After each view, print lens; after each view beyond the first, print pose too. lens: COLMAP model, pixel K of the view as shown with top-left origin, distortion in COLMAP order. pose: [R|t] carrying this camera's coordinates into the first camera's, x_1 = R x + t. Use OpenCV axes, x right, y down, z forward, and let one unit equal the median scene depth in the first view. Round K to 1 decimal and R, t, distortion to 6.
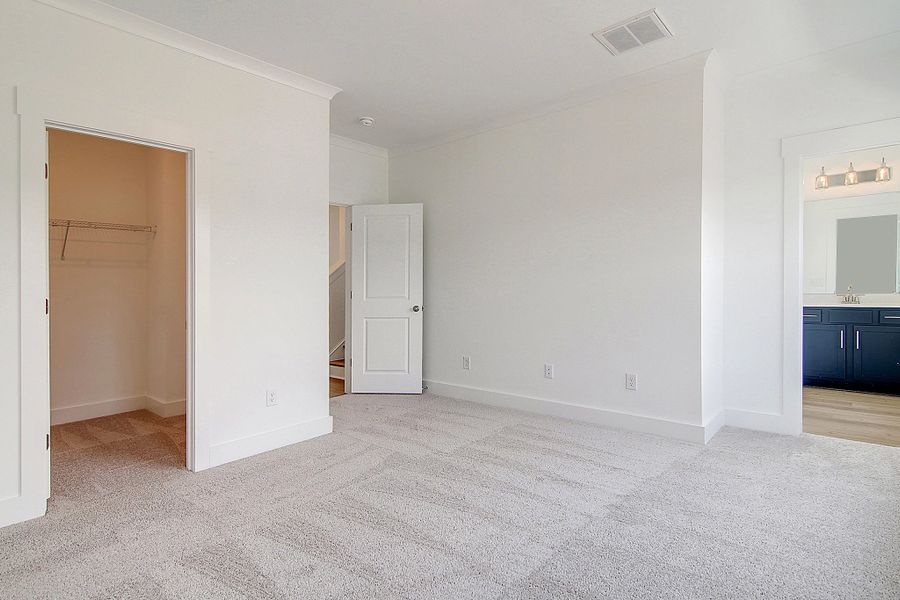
lens RADIAL K [[479.6, 0, 450.0], [0, 479.6, 300.0], [0, 0, 1]] dist [0.084236, -0.034117]
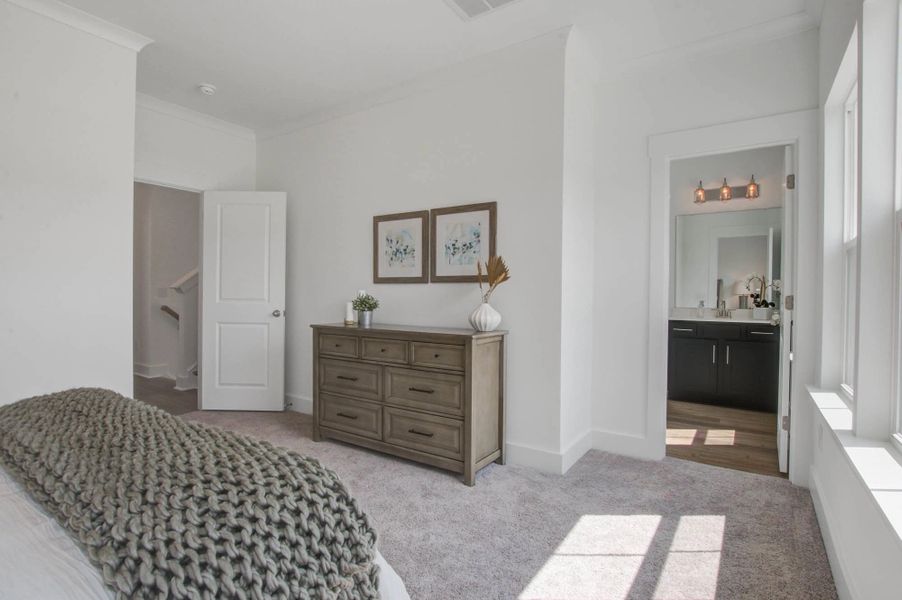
lens RADIAL K [[470.4, 0, 451.0], [0, 470.4, 300.0], [0, 0, 1]] dist [0.025800, -0.023386]
pose [[0.991828, 0.026737, 0.124752, 0.148349], [-0.024870, 0.999555, -0.016499, 0.000490], [-0.125137, 0.013262, 0.992051, 0.131704]]
